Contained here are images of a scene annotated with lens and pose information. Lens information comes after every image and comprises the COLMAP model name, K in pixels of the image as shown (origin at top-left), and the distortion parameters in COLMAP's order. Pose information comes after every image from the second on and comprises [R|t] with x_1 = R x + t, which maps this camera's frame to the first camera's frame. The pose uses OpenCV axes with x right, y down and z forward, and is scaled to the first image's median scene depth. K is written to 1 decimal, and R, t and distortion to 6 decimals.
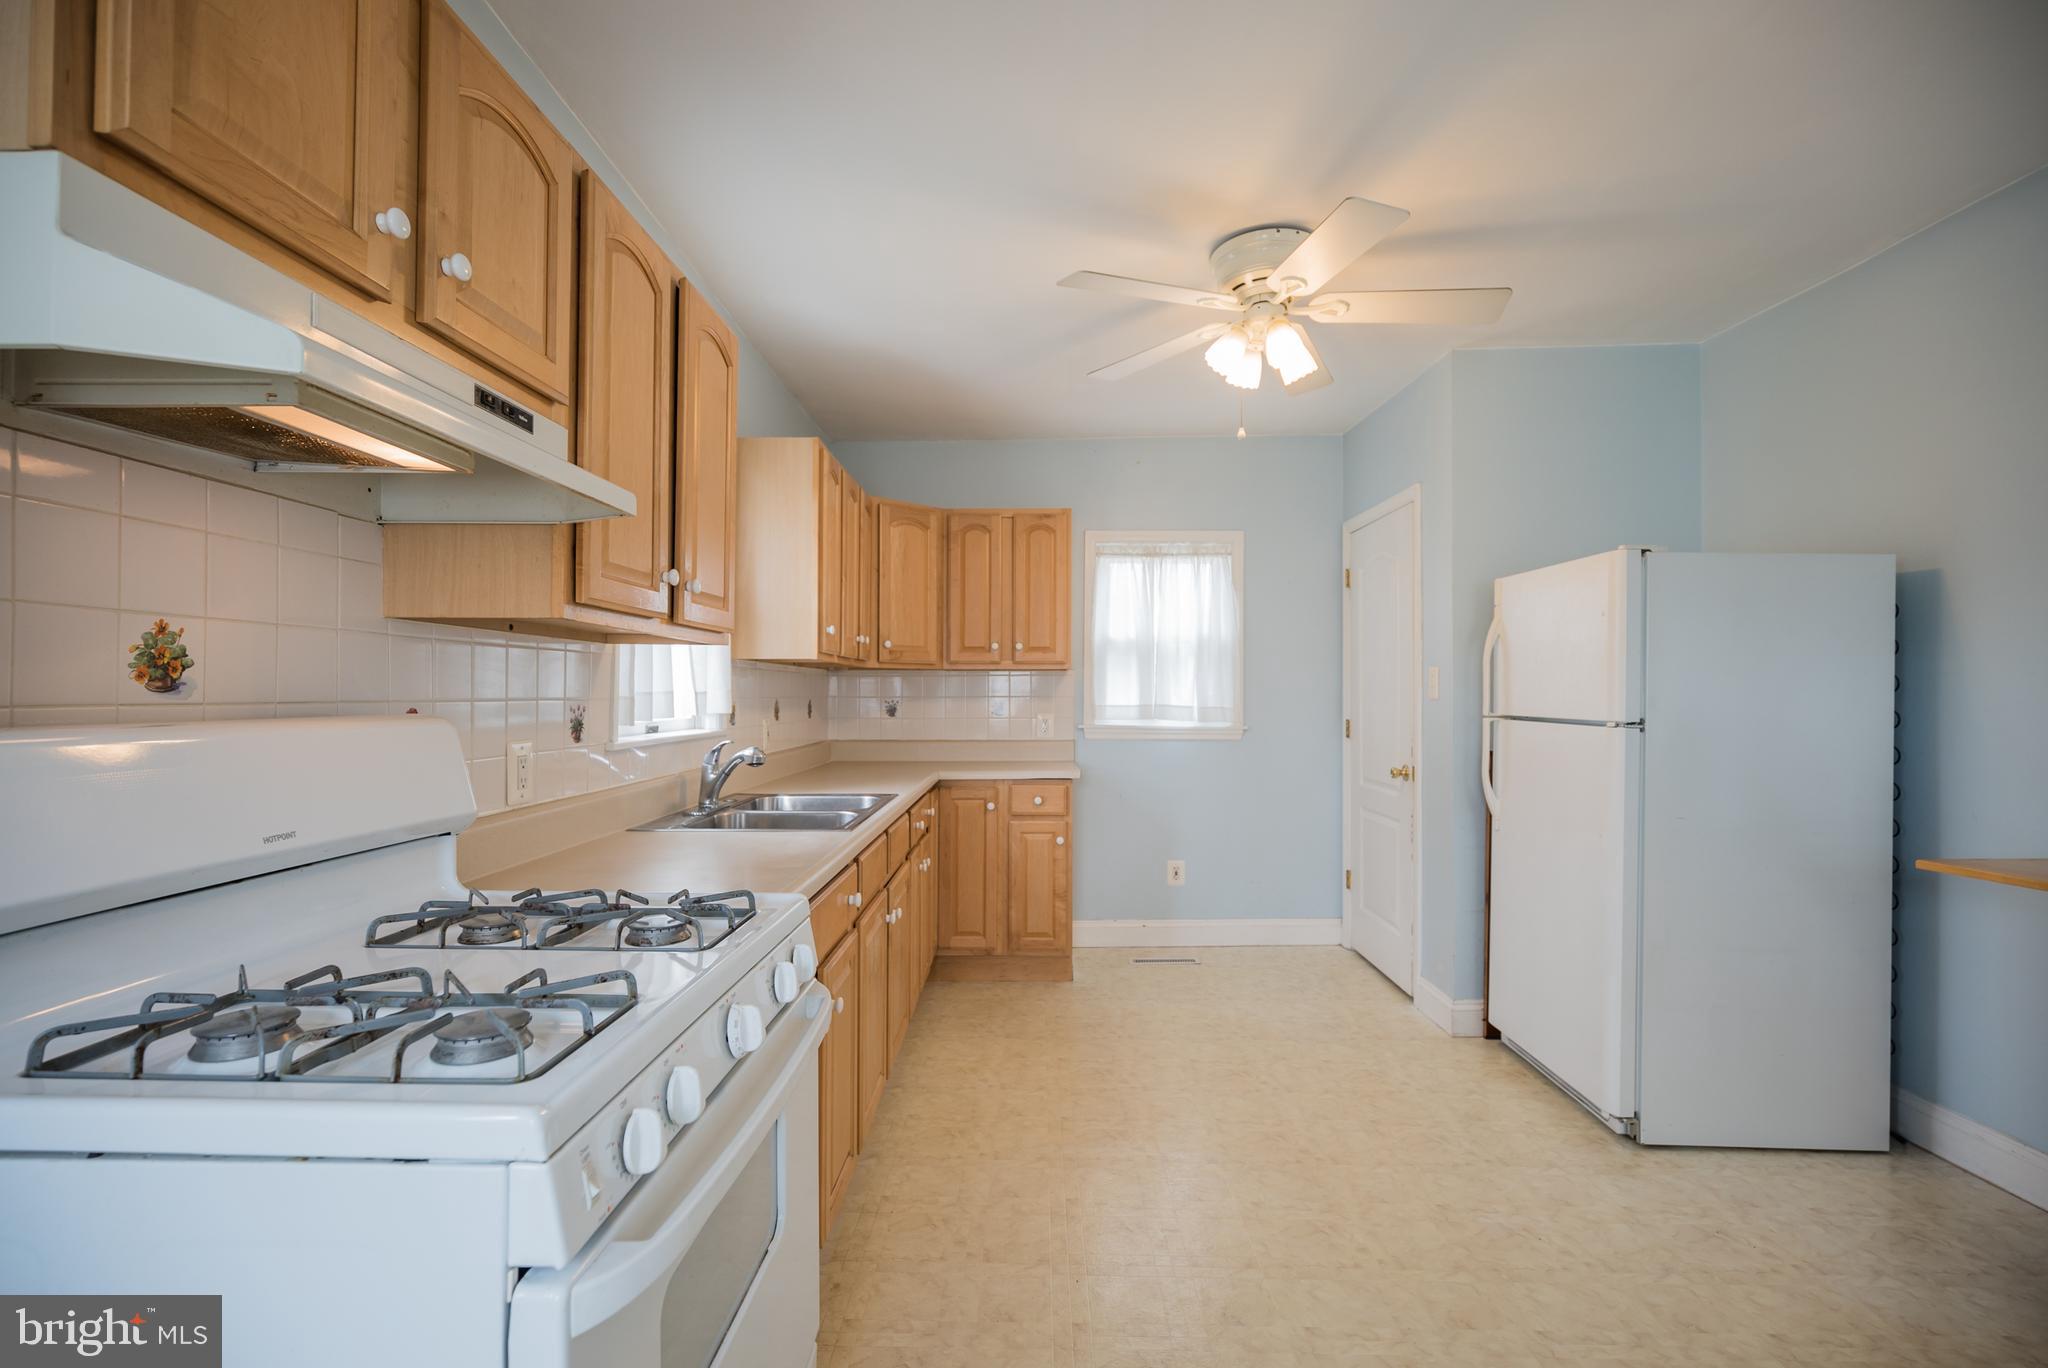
lens RADIAL K [[918.8, 0, 1027.1], [0, 918.8, 684.2], [0, 0, 1]] dist [-0.001260, -0.000666]
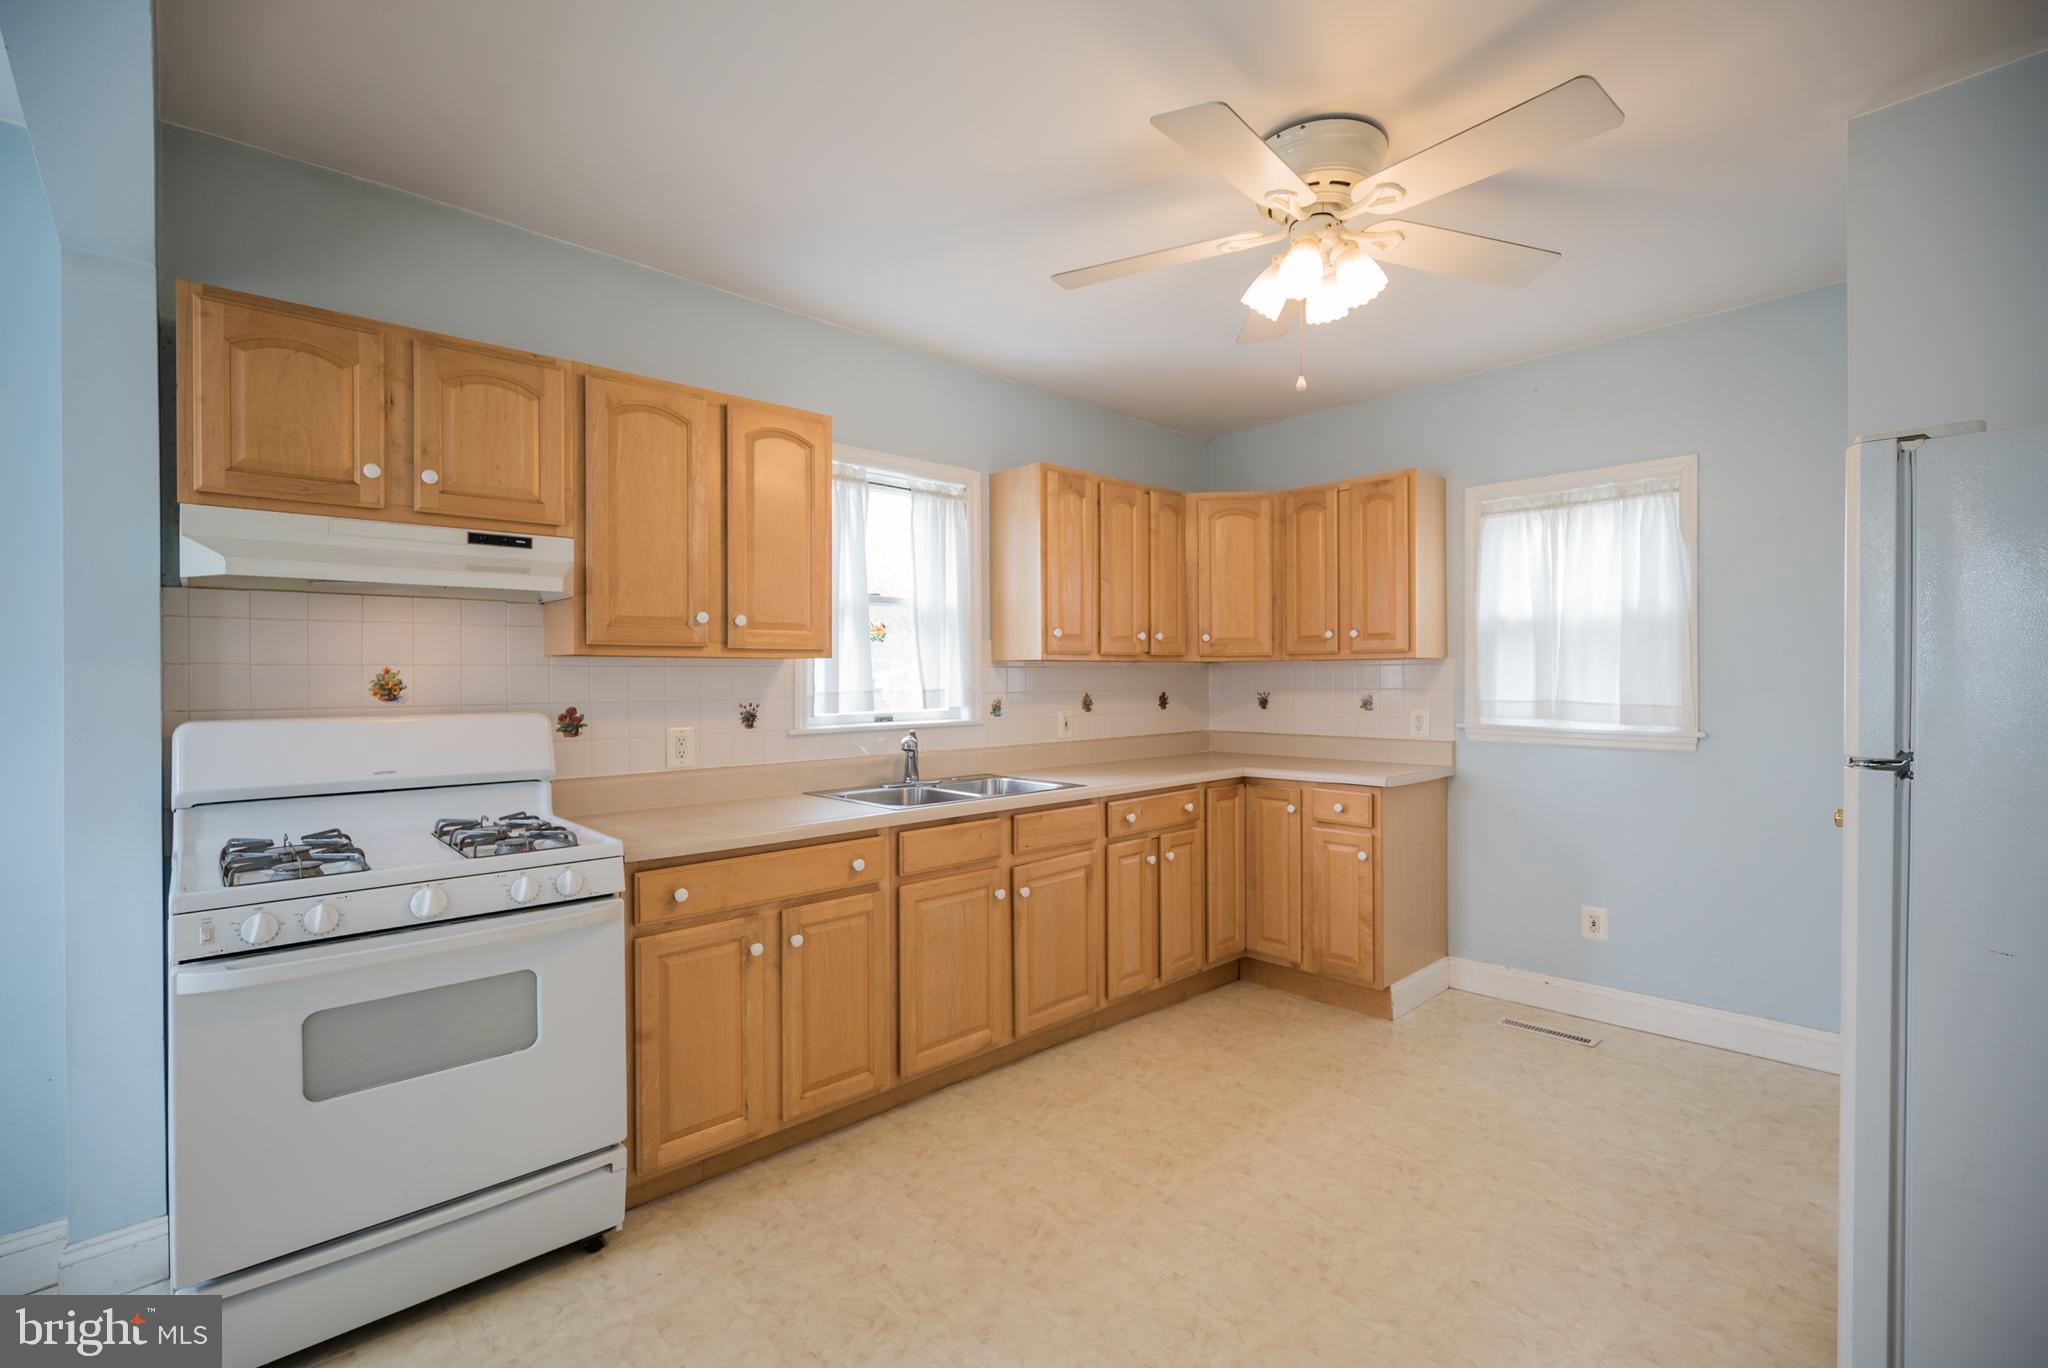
lens RADIAL K [[918.8, 0, 1024.7], [0, 918.8, 674.5], [0, 0, 1]] dist [-0.001260, -0.000666]
pose [[0.689002, -0.006065, -0.724734, 0.549743], [0.014808, 0.999874, 0.005710, -0.014949], [0.724609, -0.014666, 0.689005, 0.202447]]
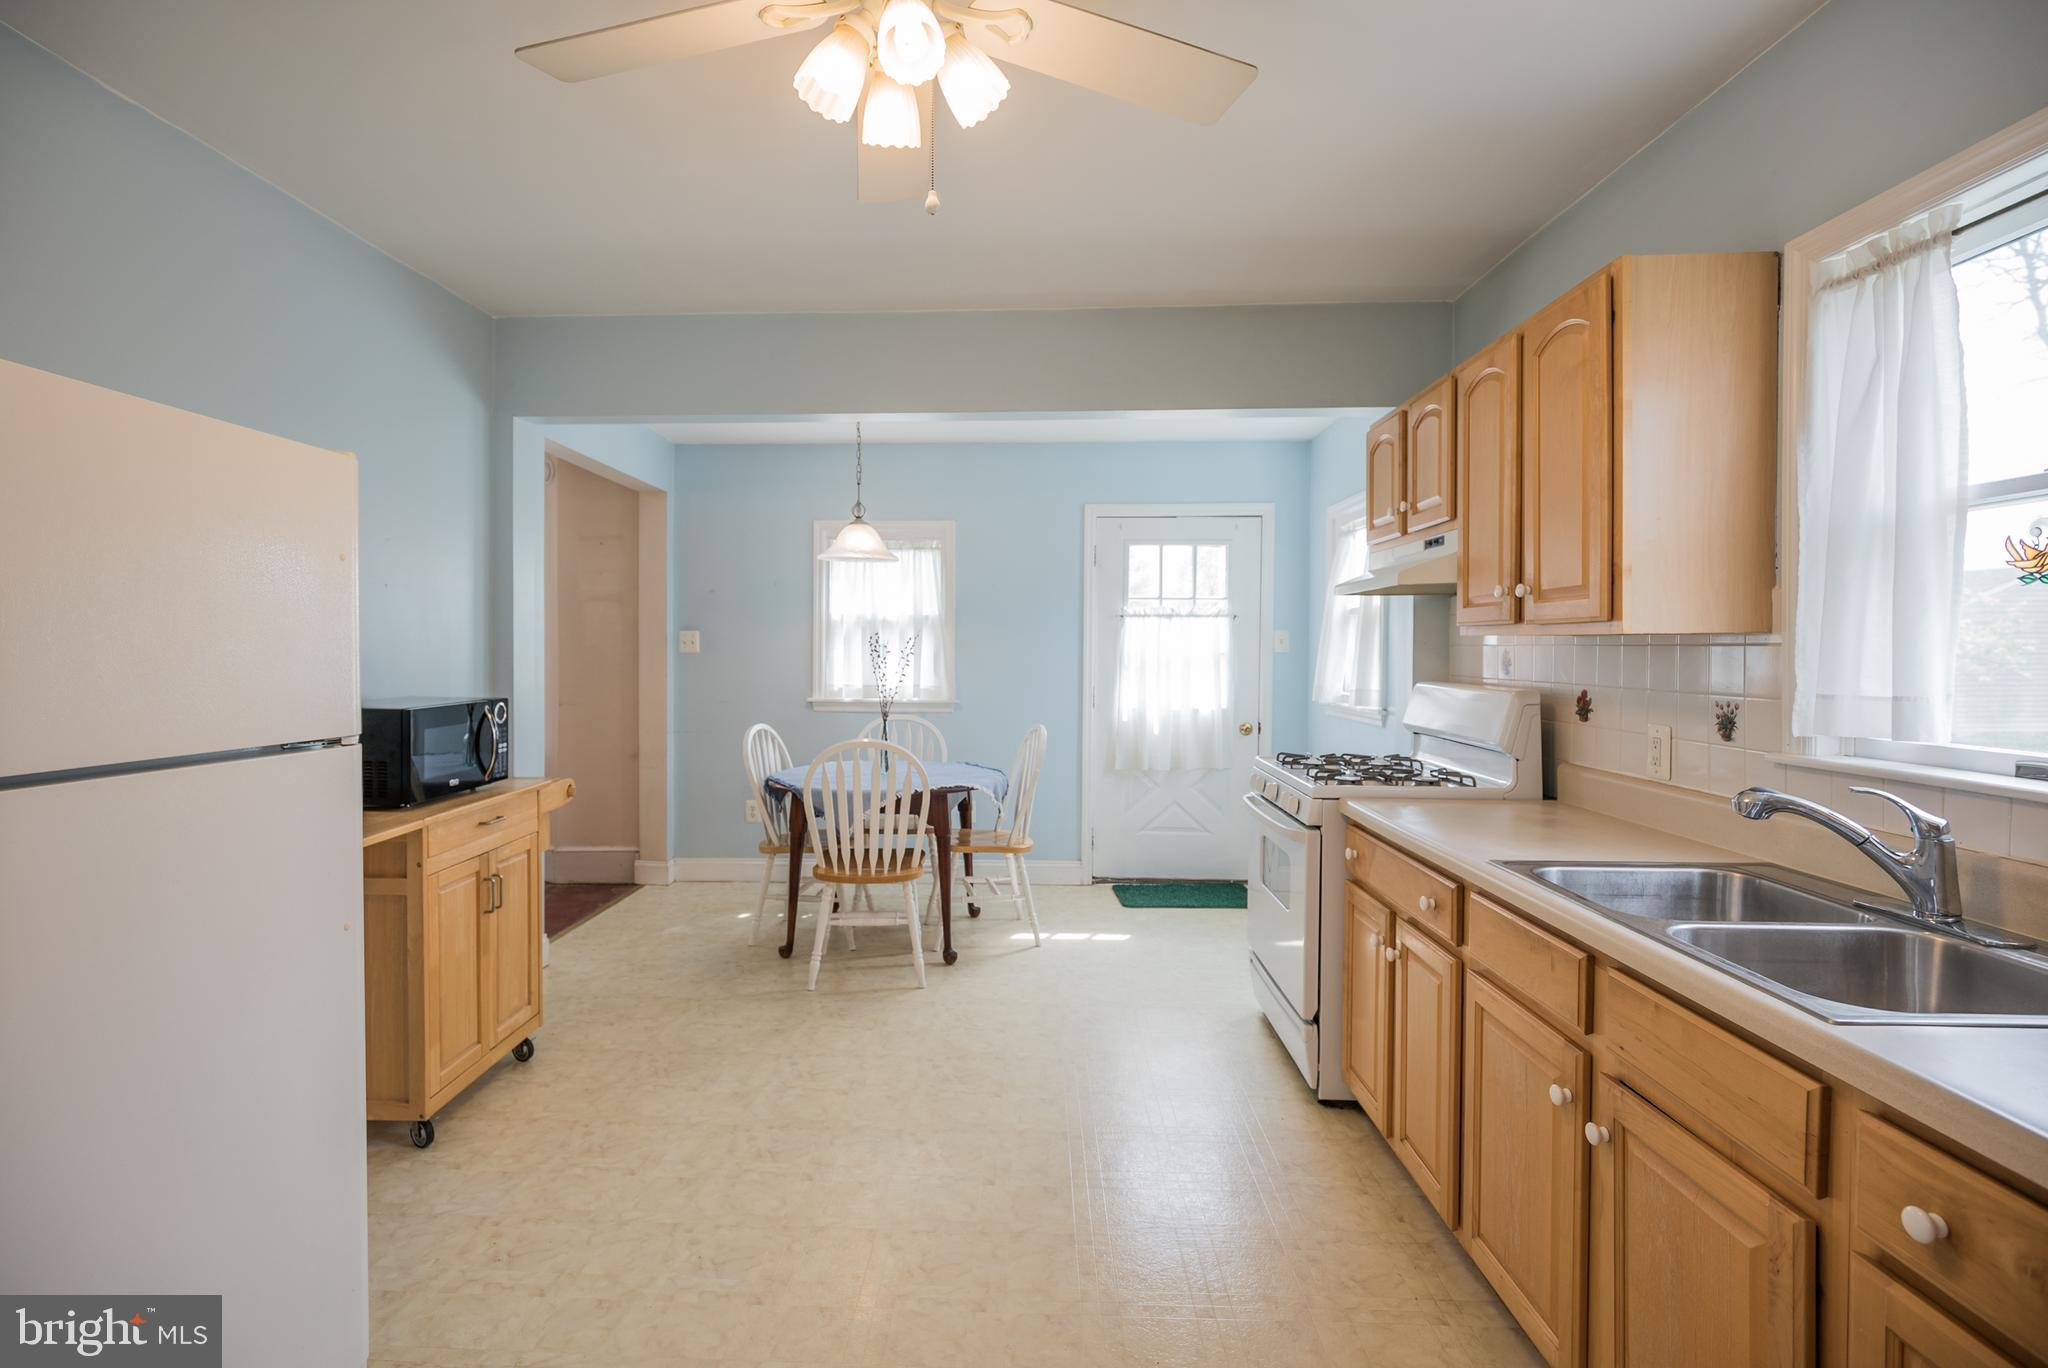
lens RADIAL K [[969.3, 0, 981.9], [0, 969.3, 657.1], [0, 0, 1]] dist [0.006568, 0.001444]
pose [[-0.999151, -0.007003, 0.040606, 0.149788], [-0.006984, 0.999975, 0.000597, -0.011227], [-0.040609, 0.000313, -0.999175, 1.295805]]
